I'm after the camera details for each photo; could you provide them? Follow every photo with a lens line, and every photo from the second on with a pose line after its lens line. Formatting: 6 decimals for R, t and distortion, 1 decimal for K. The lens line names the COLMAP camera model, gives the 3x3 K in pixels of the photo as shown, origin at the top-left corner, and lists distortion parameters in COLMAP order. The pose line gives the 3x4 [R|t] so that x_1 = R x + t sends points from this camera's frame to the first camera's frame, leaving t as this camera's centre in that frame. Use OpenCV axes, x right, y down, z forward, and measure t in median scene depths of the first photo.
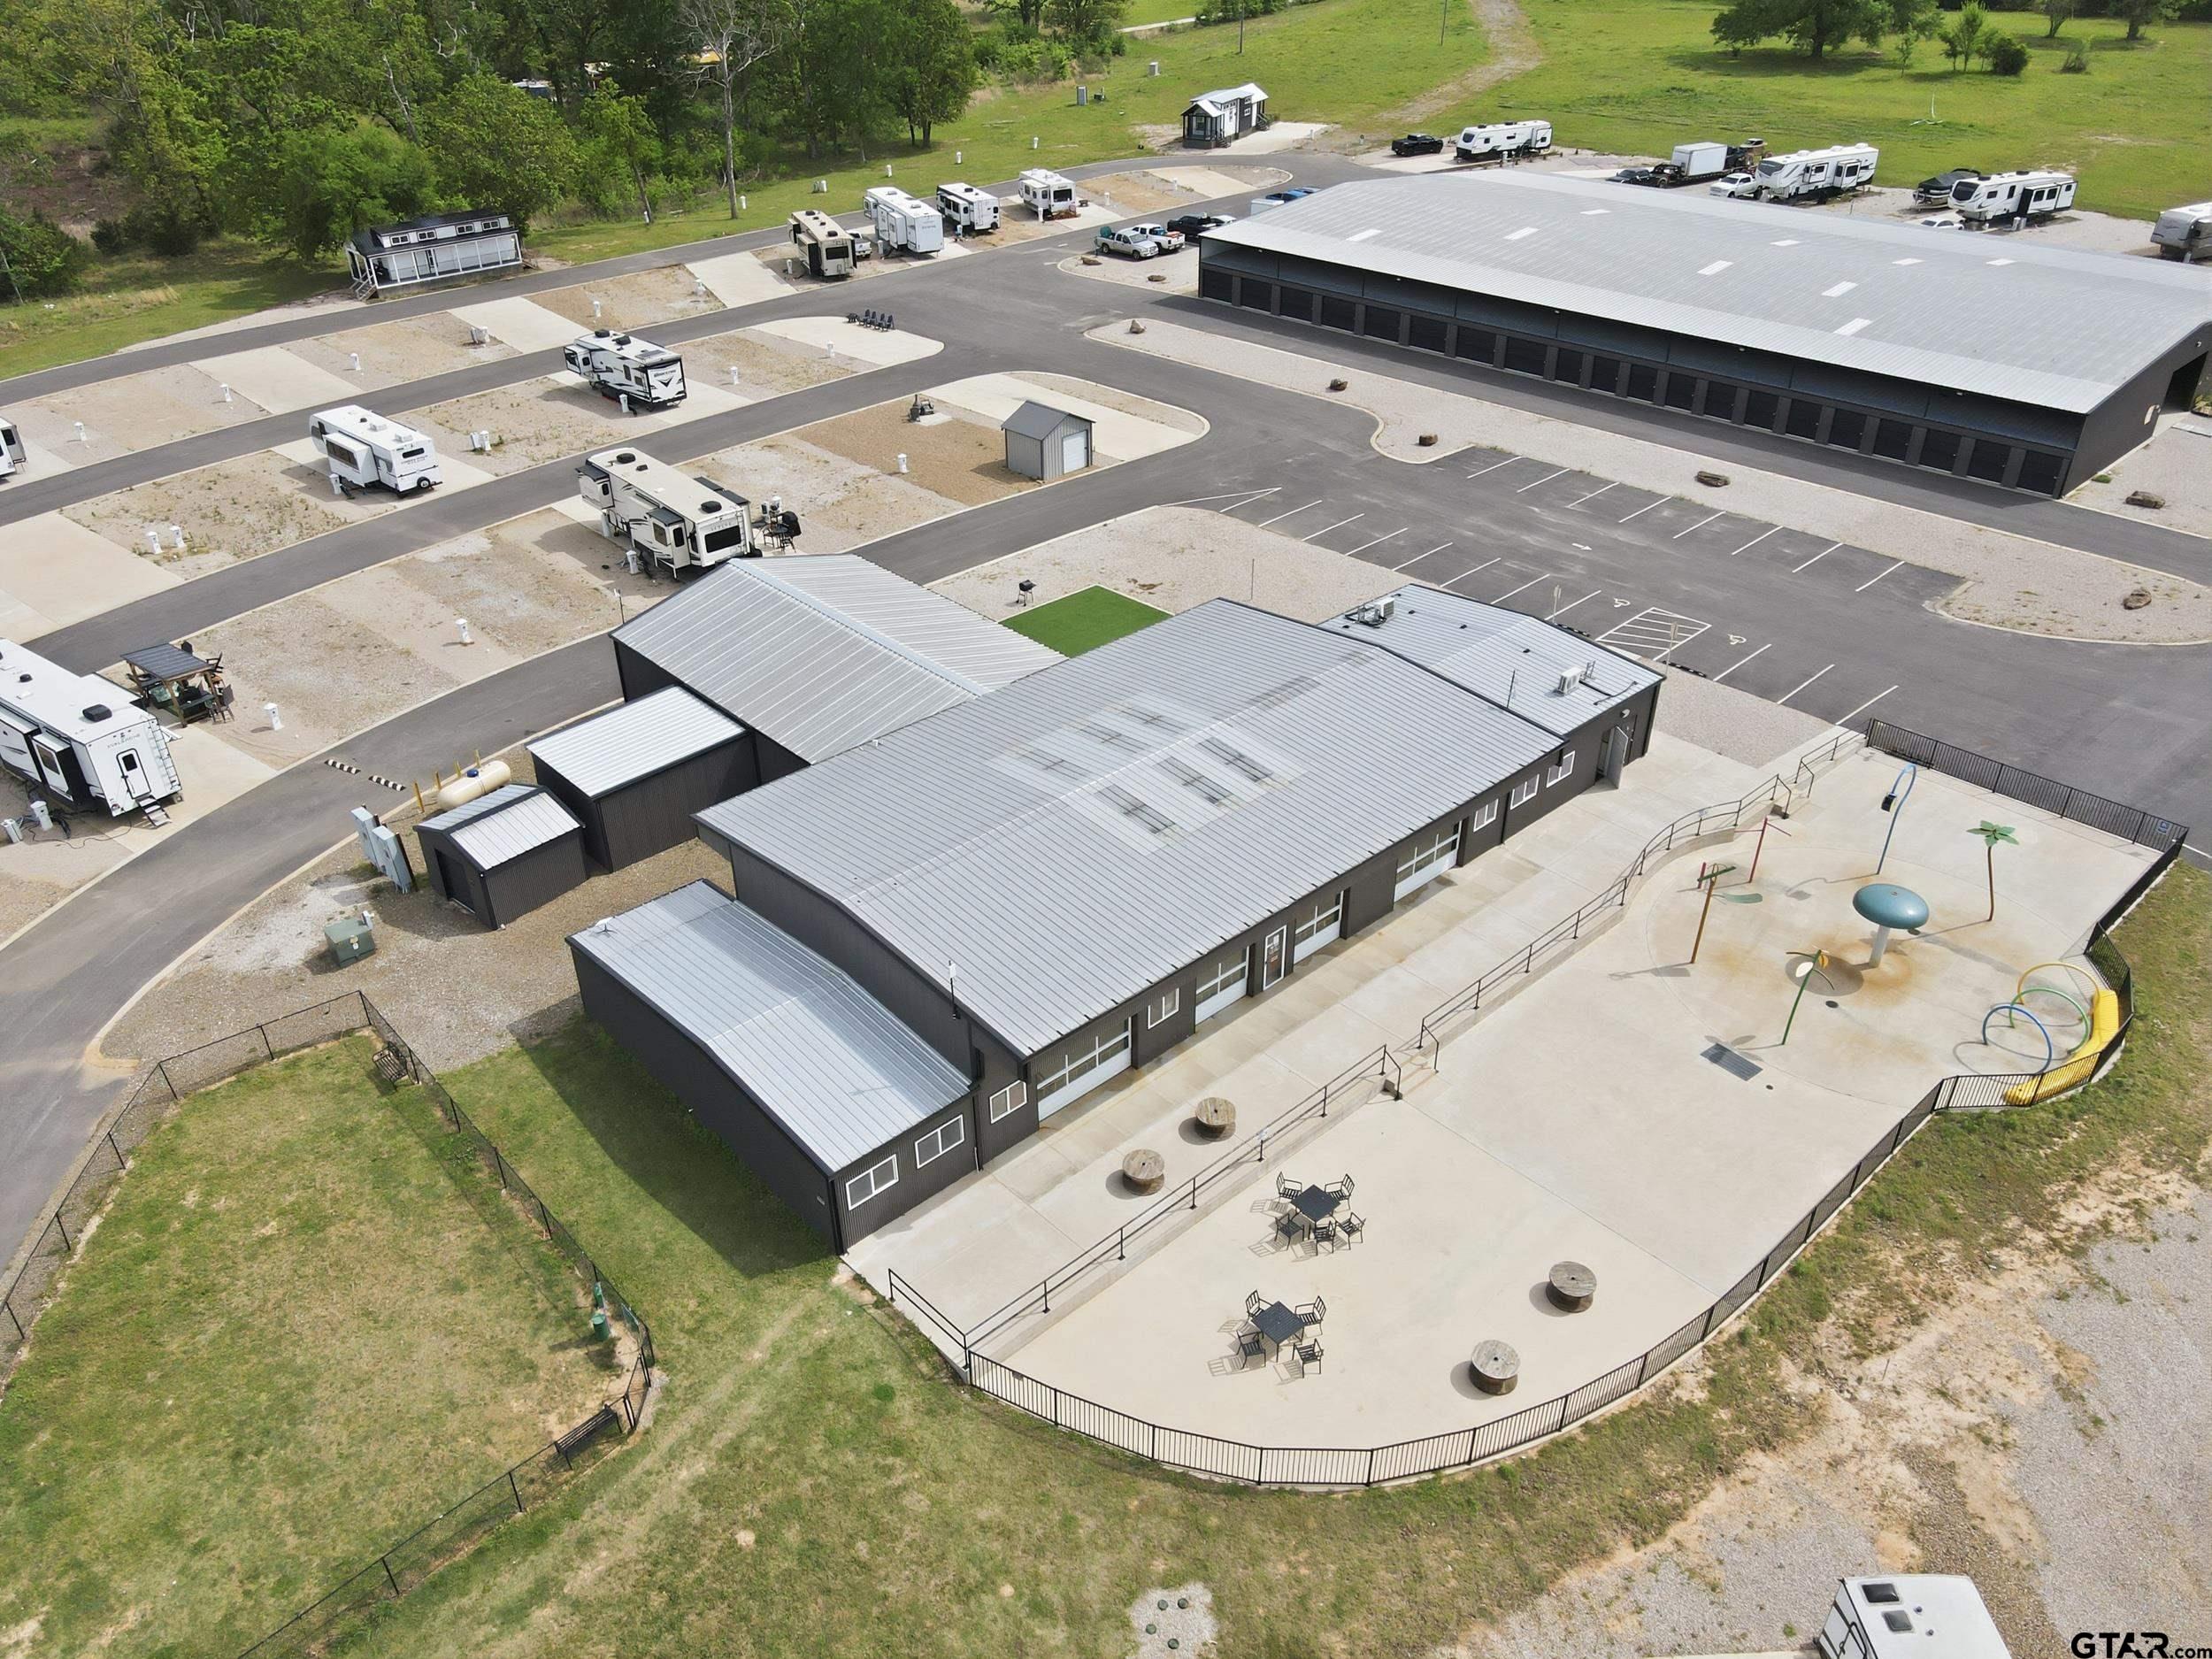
lens RADIAL K [[1636.2, 0, 1085.8], [0, 1636.2, 829.9], [0, 0, 1]] dist [0.001591, 0.005994]
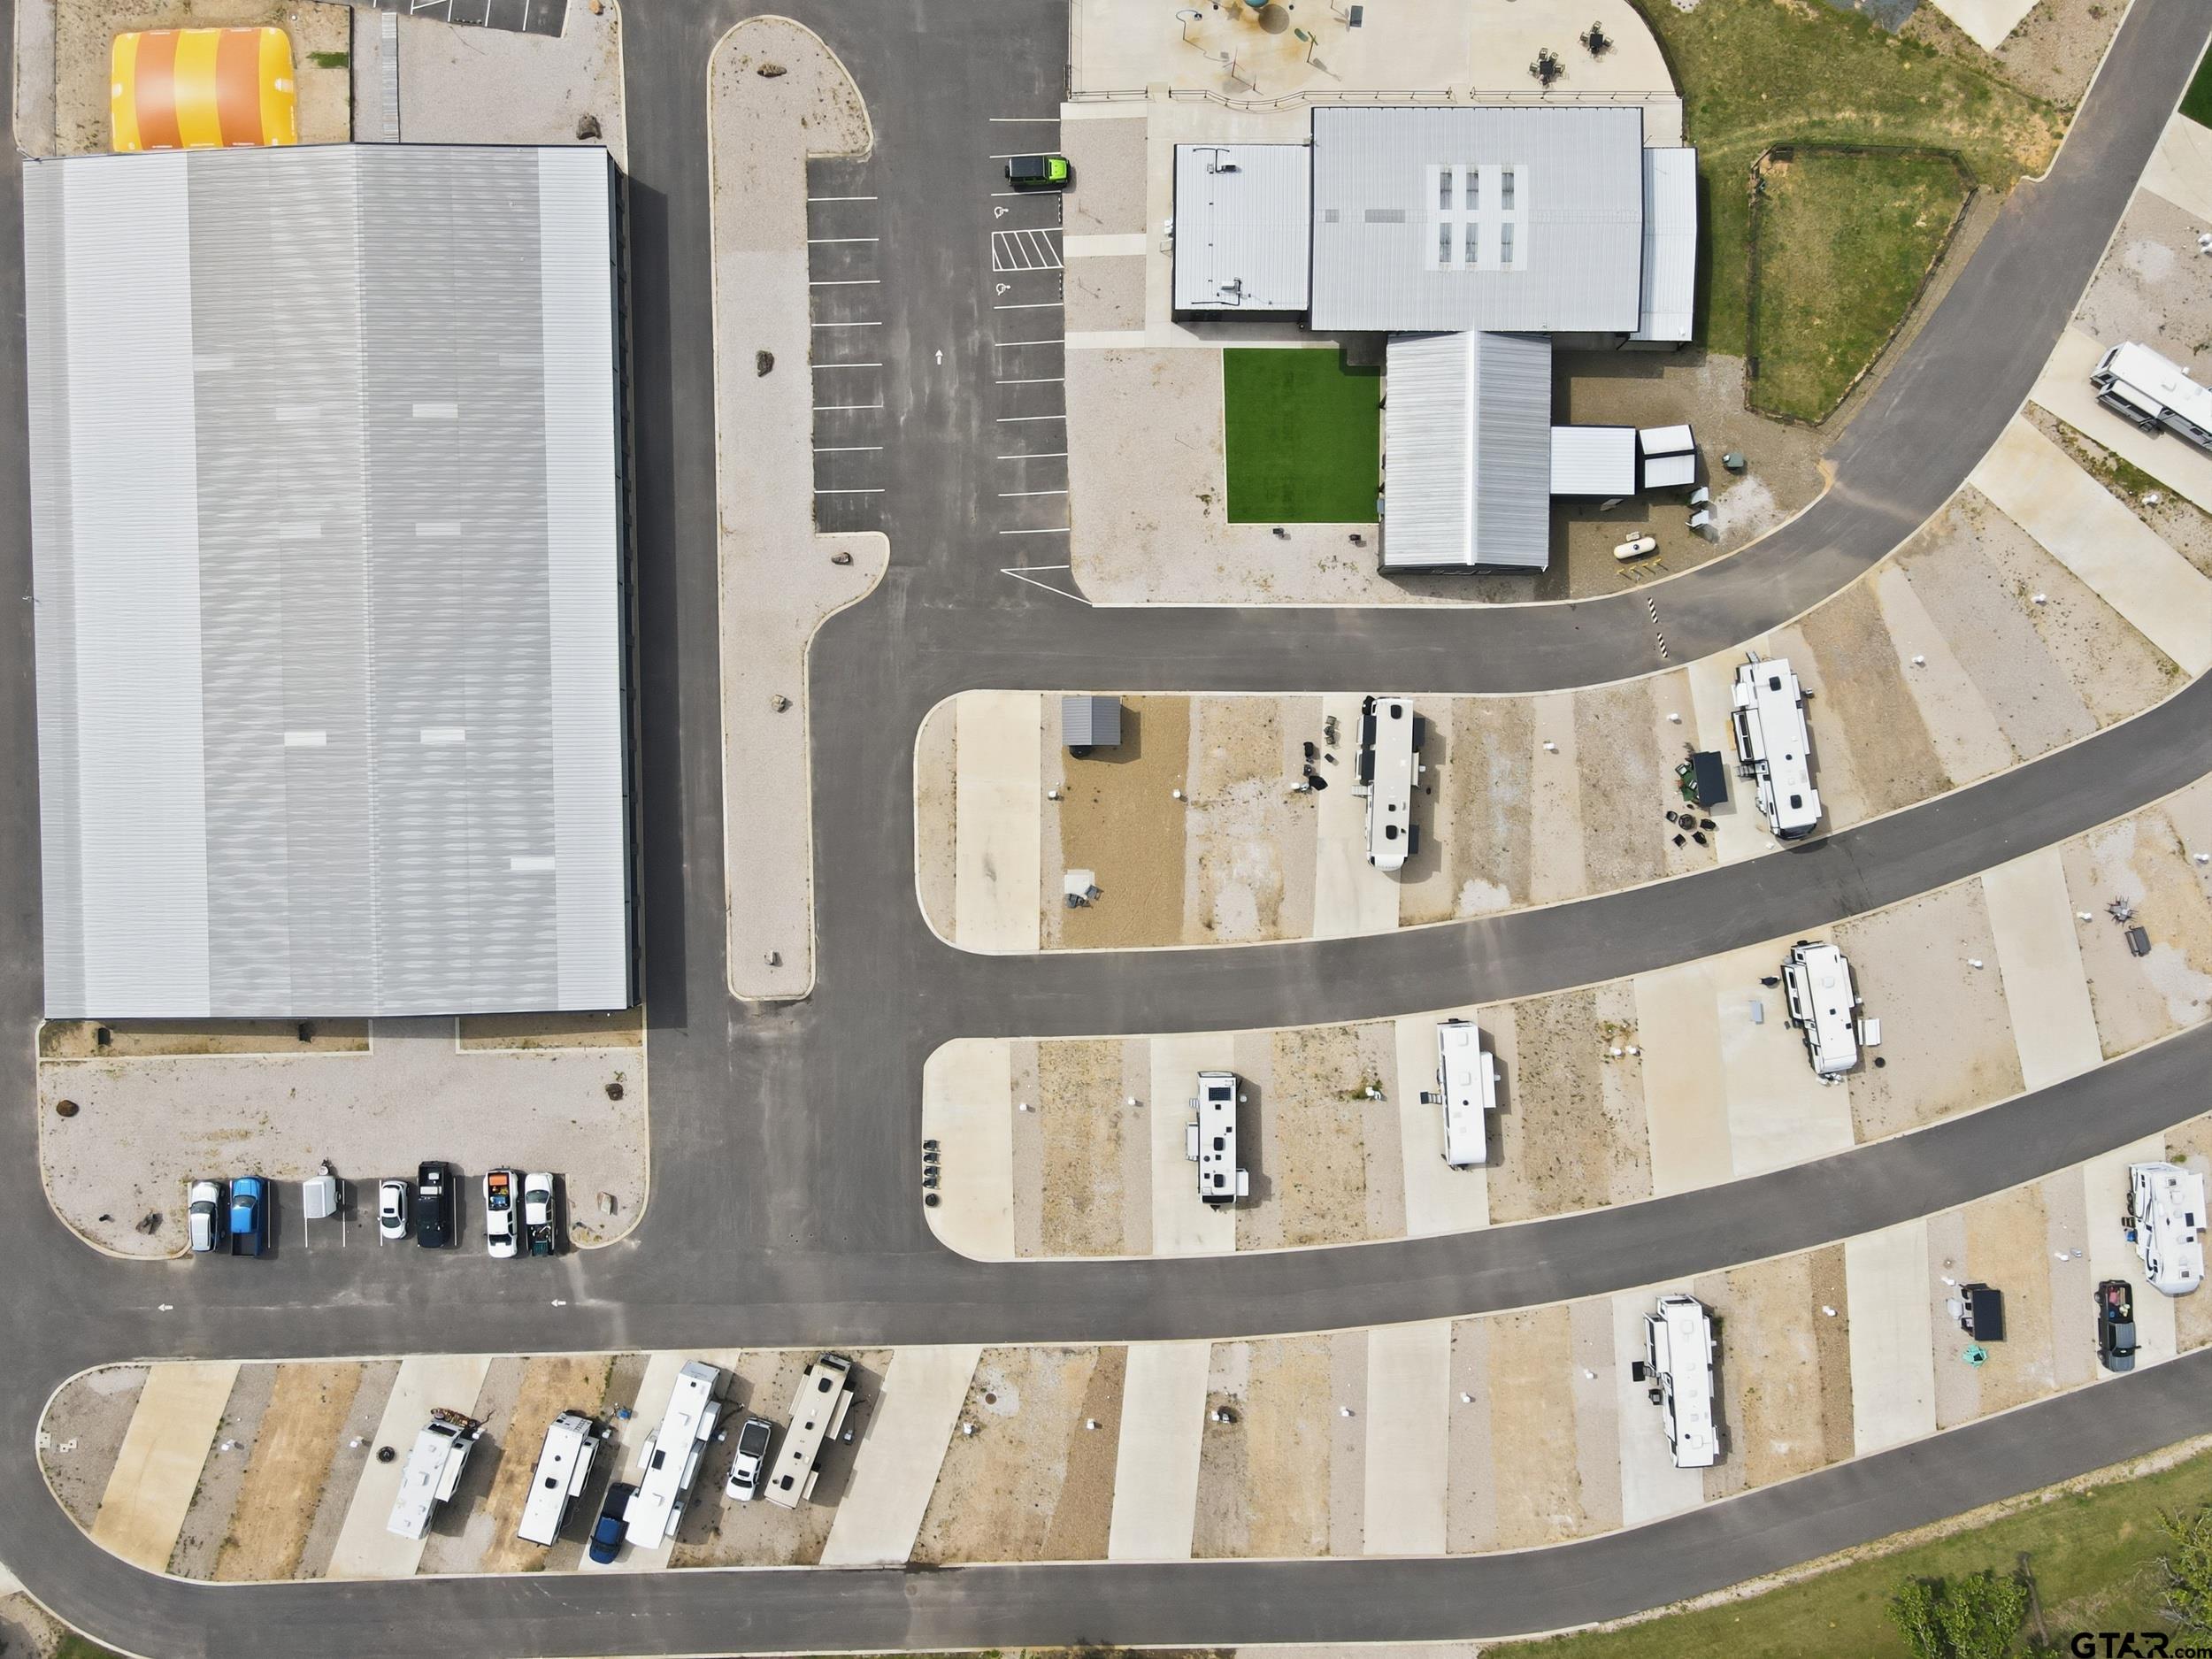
lens RADIAL K [[1636.2, 0, 1085.8], [0, 1636.2, 829.9], [0, 0, 1]] dist [0.001591, 0.005994]
pose [[-0.735300, -0.677650, 0.011119, -0.106077], [0.370499, -0.388174, 0.843832, -1.586461], [-0.567506, 0.624589, 0.536493, 0.402560]]
